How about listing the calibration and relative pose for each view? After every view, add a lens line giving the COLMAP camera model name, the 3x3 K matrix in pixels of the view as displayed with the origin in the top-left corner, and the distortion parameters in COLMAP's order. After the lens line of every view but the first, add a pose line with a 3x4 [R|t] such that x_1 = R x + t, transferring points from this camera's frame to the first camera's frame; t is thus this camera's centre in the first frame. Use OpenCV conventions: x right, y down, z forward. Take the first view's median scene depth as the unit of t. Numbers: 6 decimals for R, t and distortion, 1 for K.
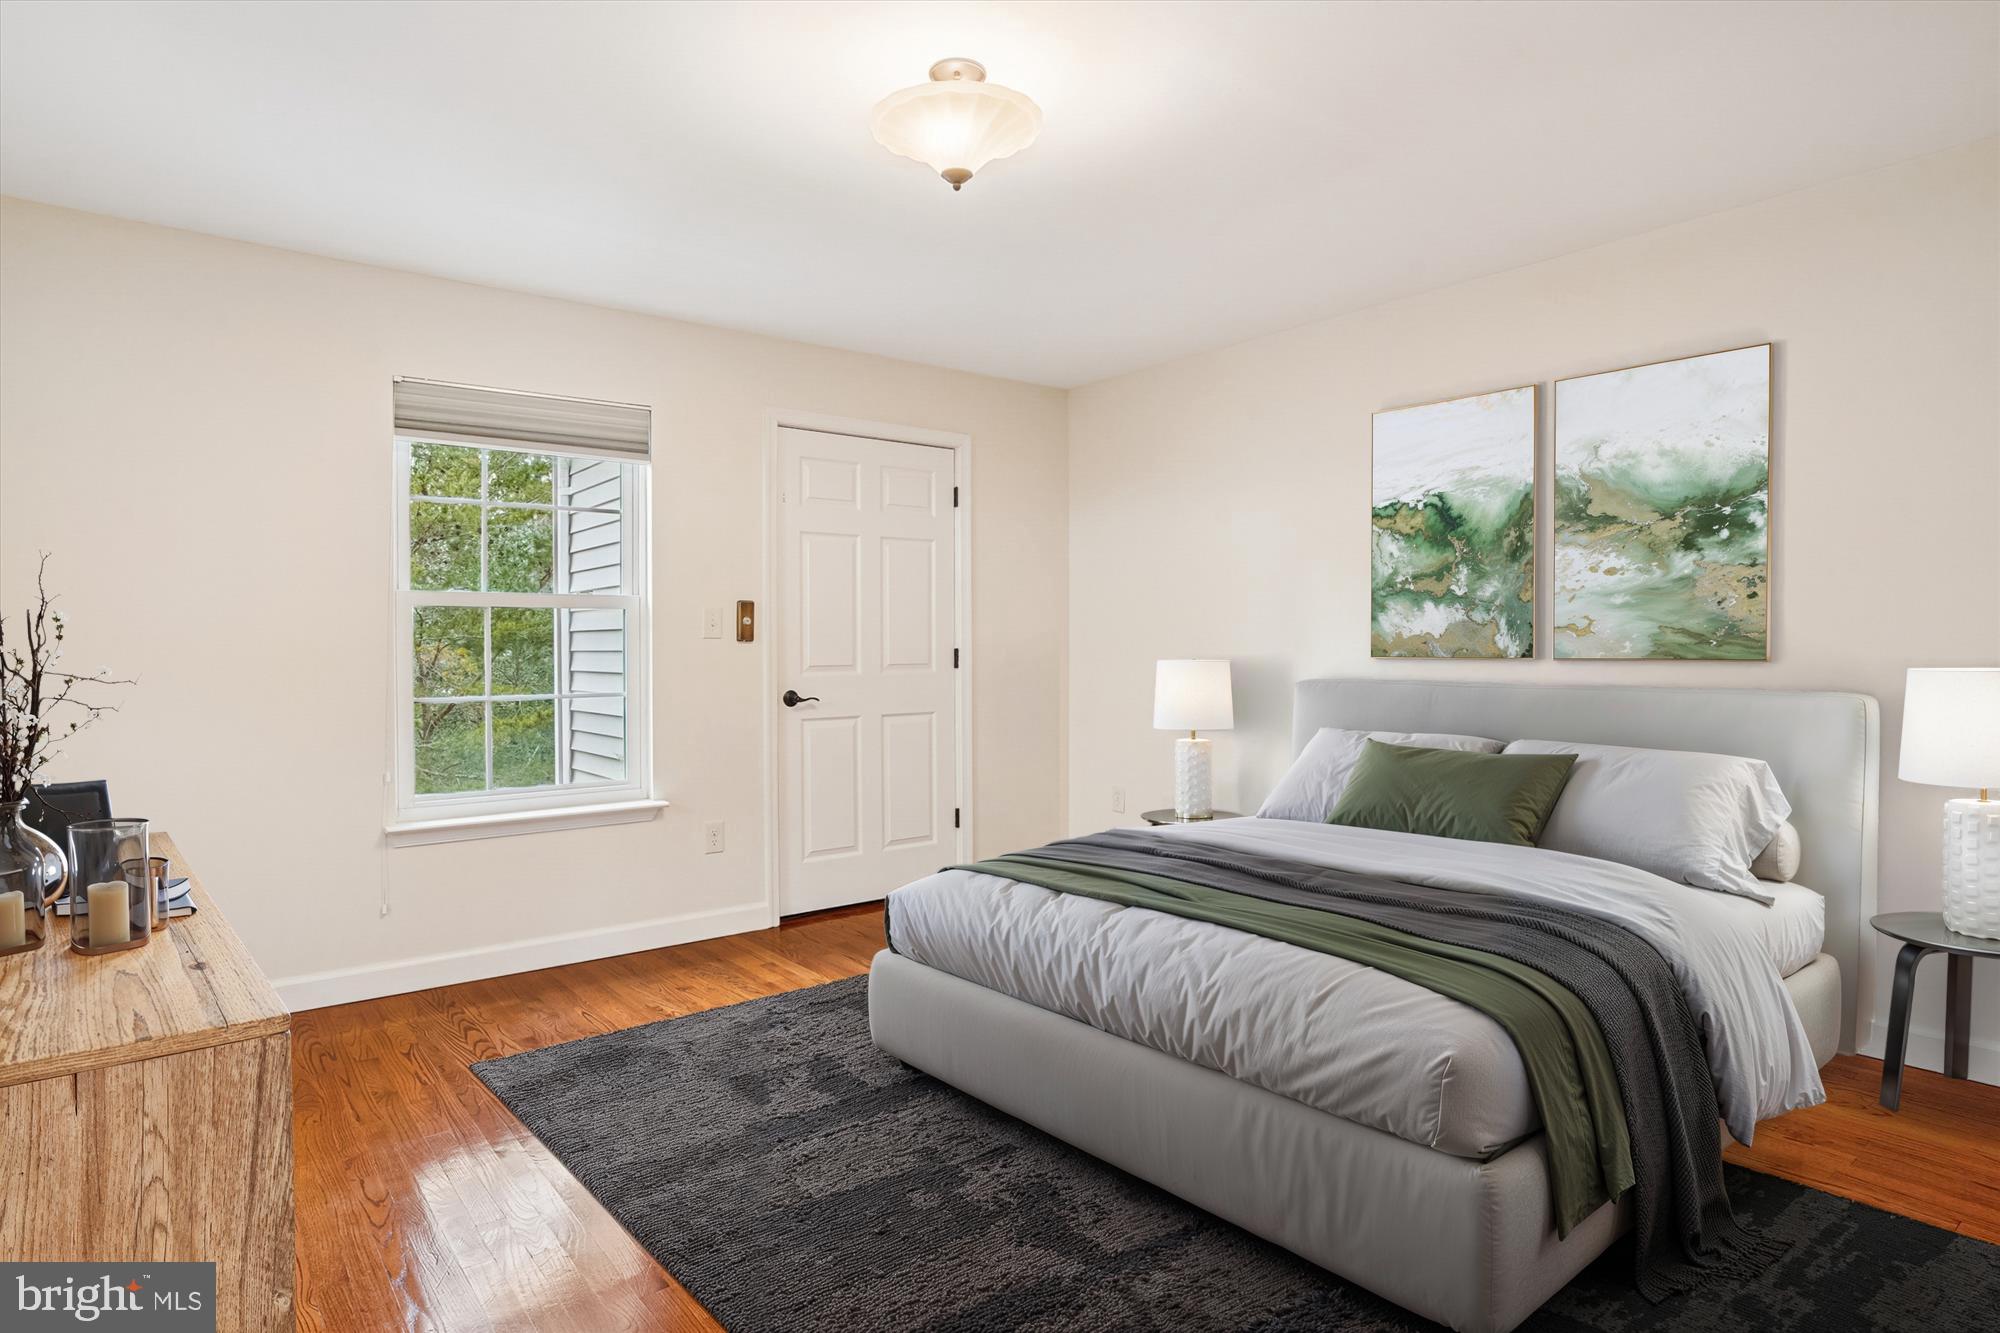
lens RADIAL K [[1091.2, 0, 999.8], [0, 1091.2, 652.1], [0, 0, 1]] dist [-0.036548, 0.000229]
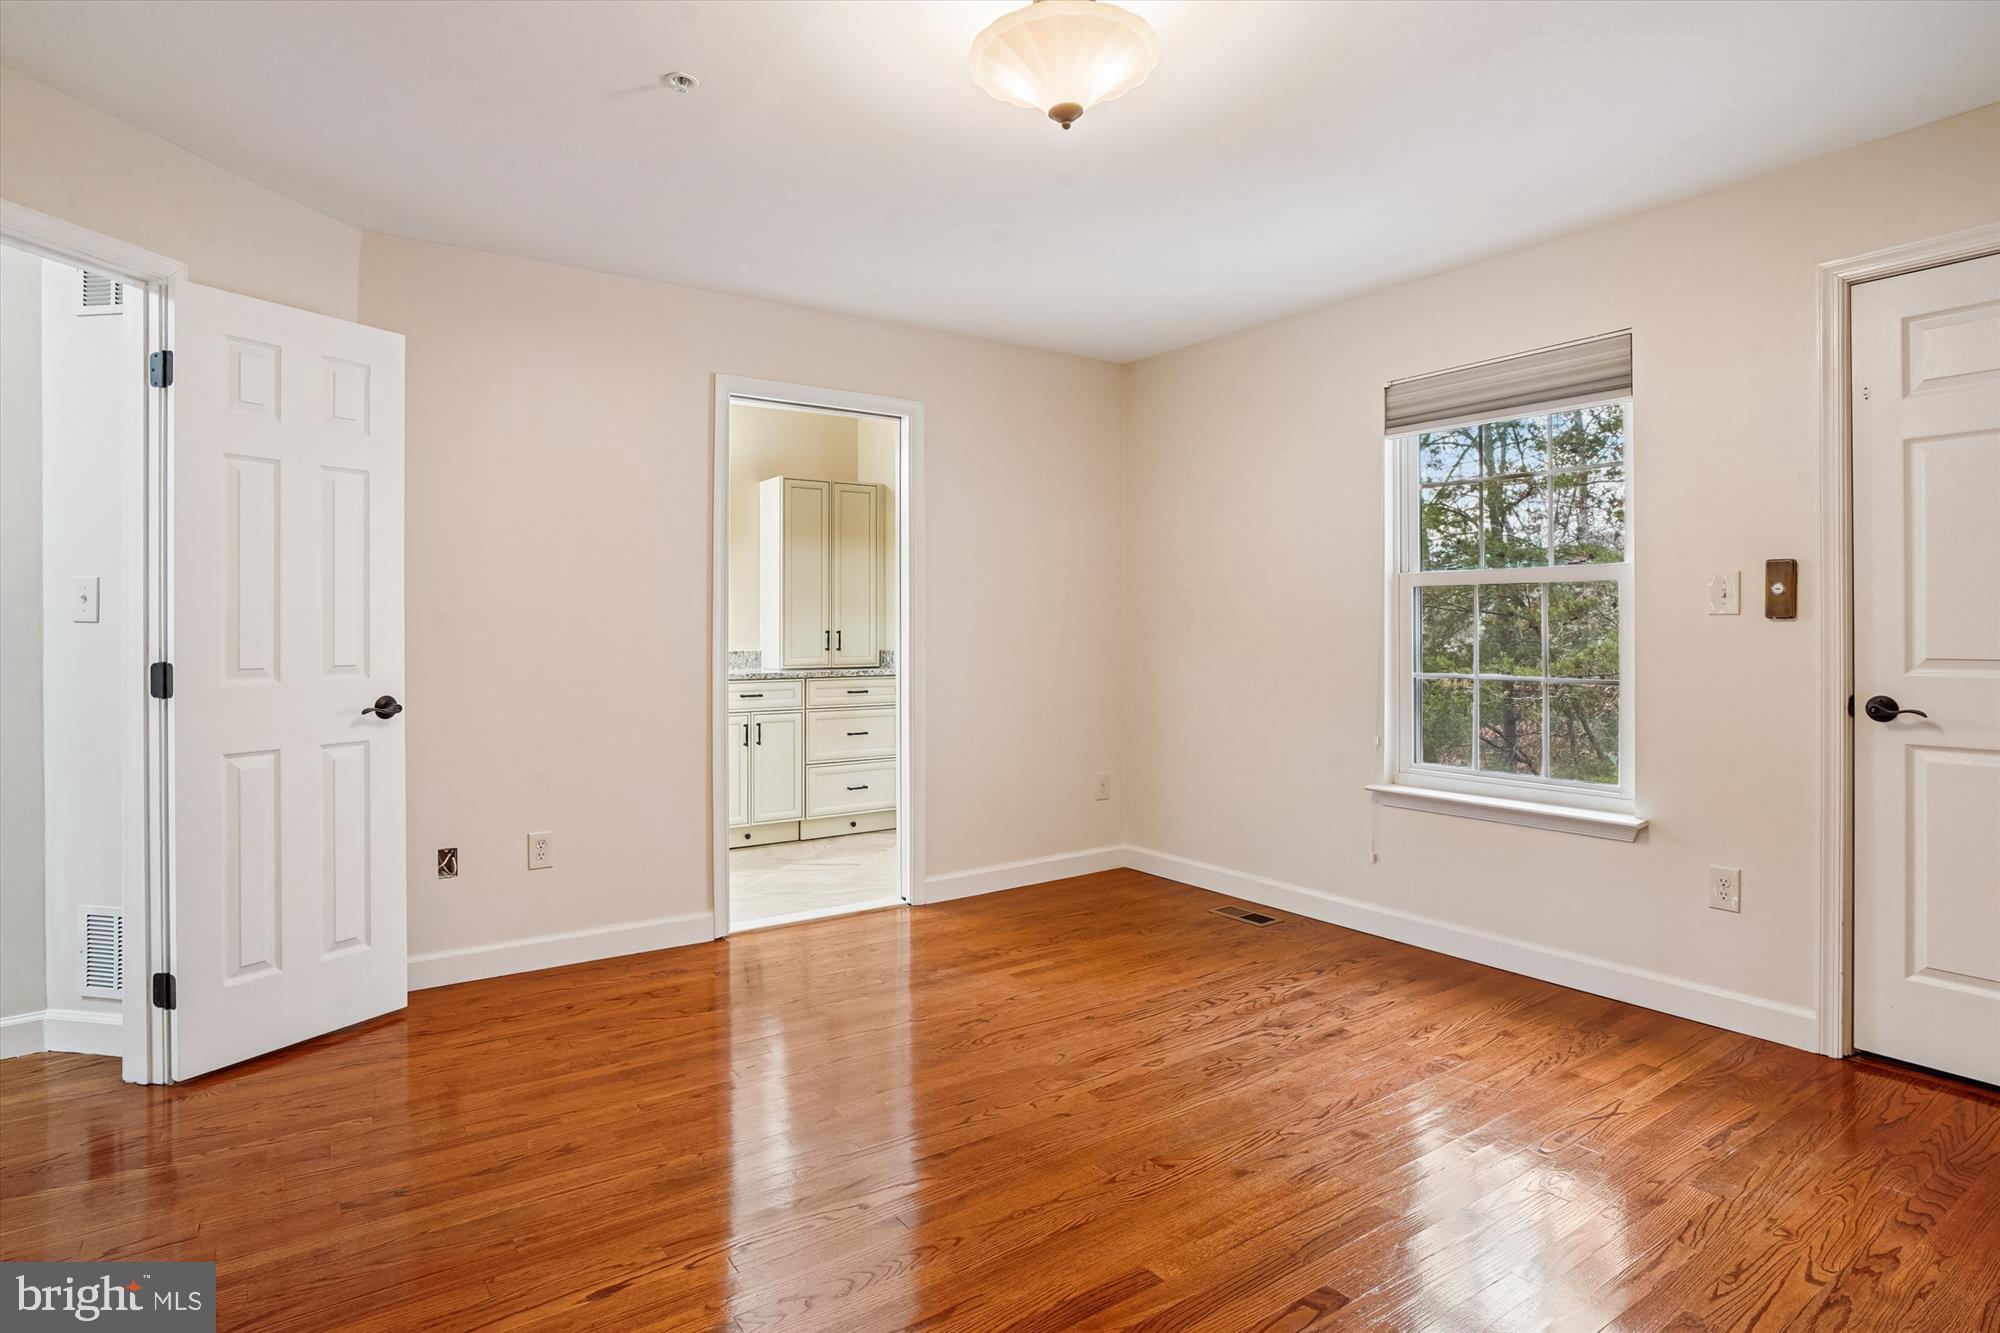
lens RADIAL K [[1064.9, 0, 984.7], [0, 1064.9, 624.2], [0, 0, 1]] dist [-0.028497, 0.000990]
pose [[-0.079860, 0.004774, -0.996795, 0.538703], [-0.001059, 0.999988, 0.004874, -0.010847], [0.996806, 0.001445, -0.079854, 0.643019]]
